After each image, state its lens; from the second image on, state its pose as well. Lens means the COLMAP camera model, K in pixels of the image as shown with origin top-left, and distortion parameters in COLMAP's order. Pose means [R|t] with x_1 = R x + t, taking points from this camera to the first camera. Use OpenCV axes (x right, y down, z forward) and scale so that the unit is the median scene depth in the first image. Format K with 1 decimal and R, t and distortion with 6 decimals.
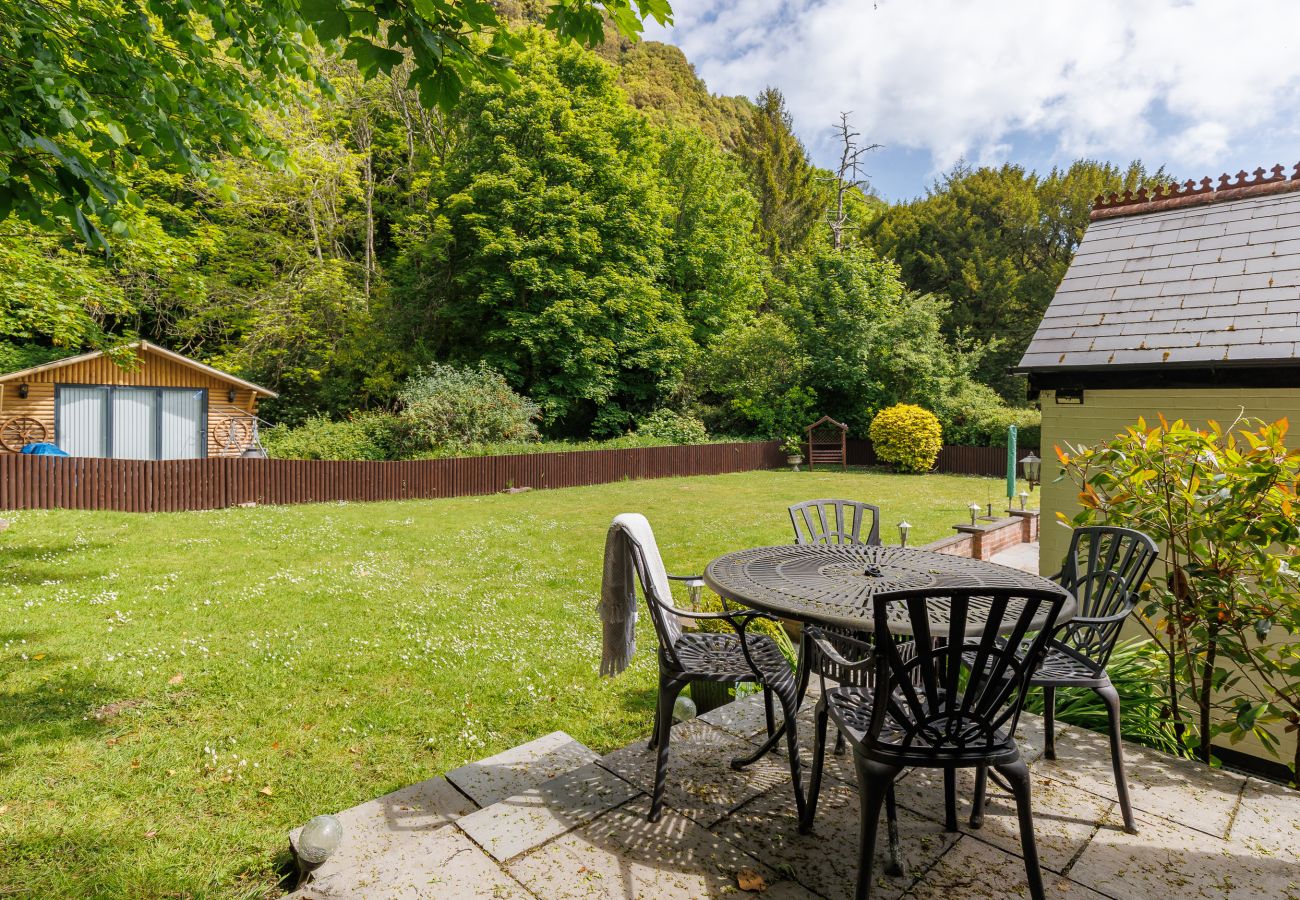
lens RADIAL K [[681.2, 0, 655.0], [0, 681.2, 425.4], [0, 0, 1]] dist [-0.034487, 0.000459]
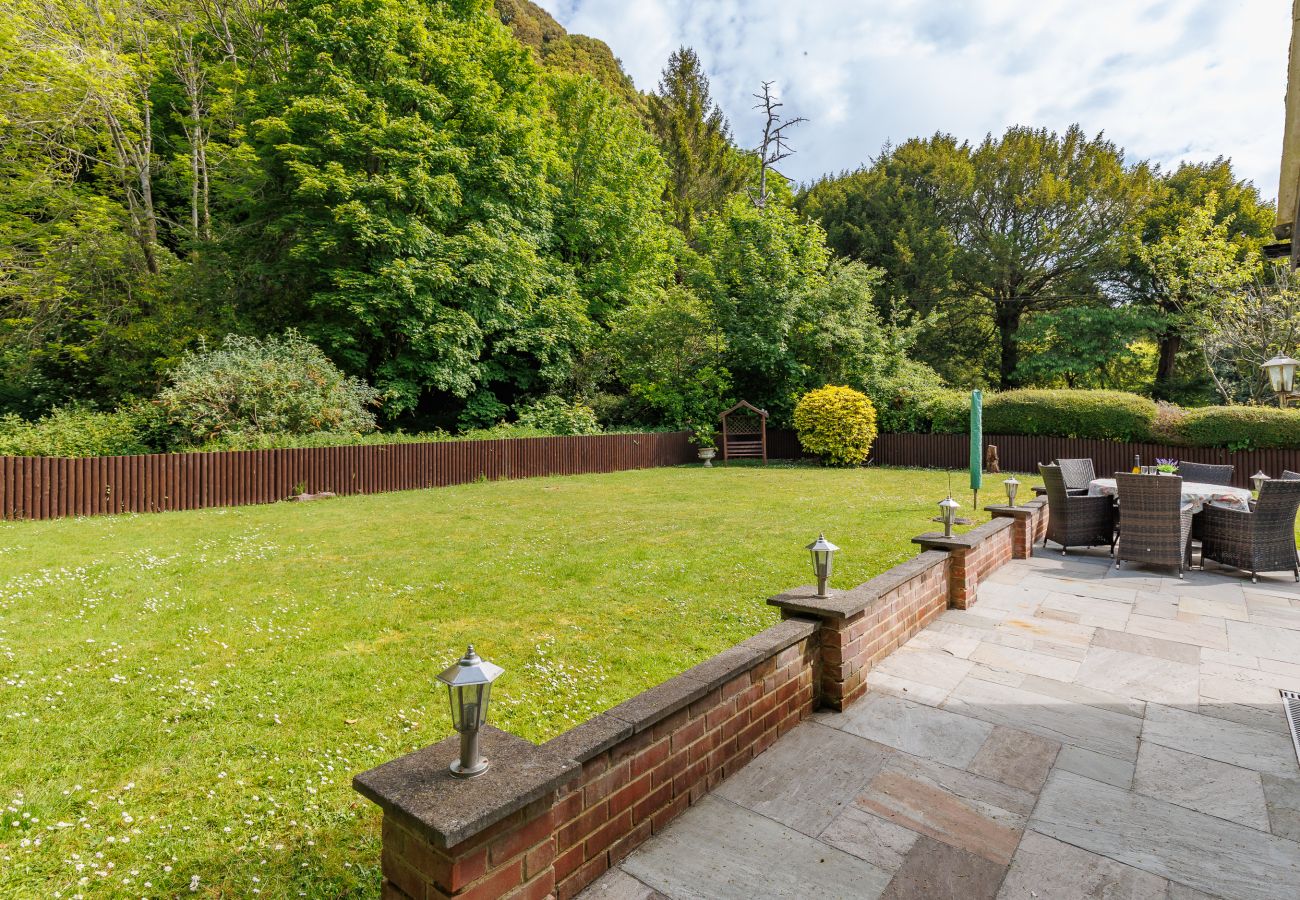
lens RADIAL K [[681.2, 0, 655.0], [0, 681.2, 425.4], [0, 0, 1]] dist [-0.034487, 0.000459]
pose [[0.995694, -0.015725, 0.091361, 0.064379], [0.016421, 0.999842, -0.006864, 0.019946], [-0.091238, 0.008335, 0.995794, 0.165784]]
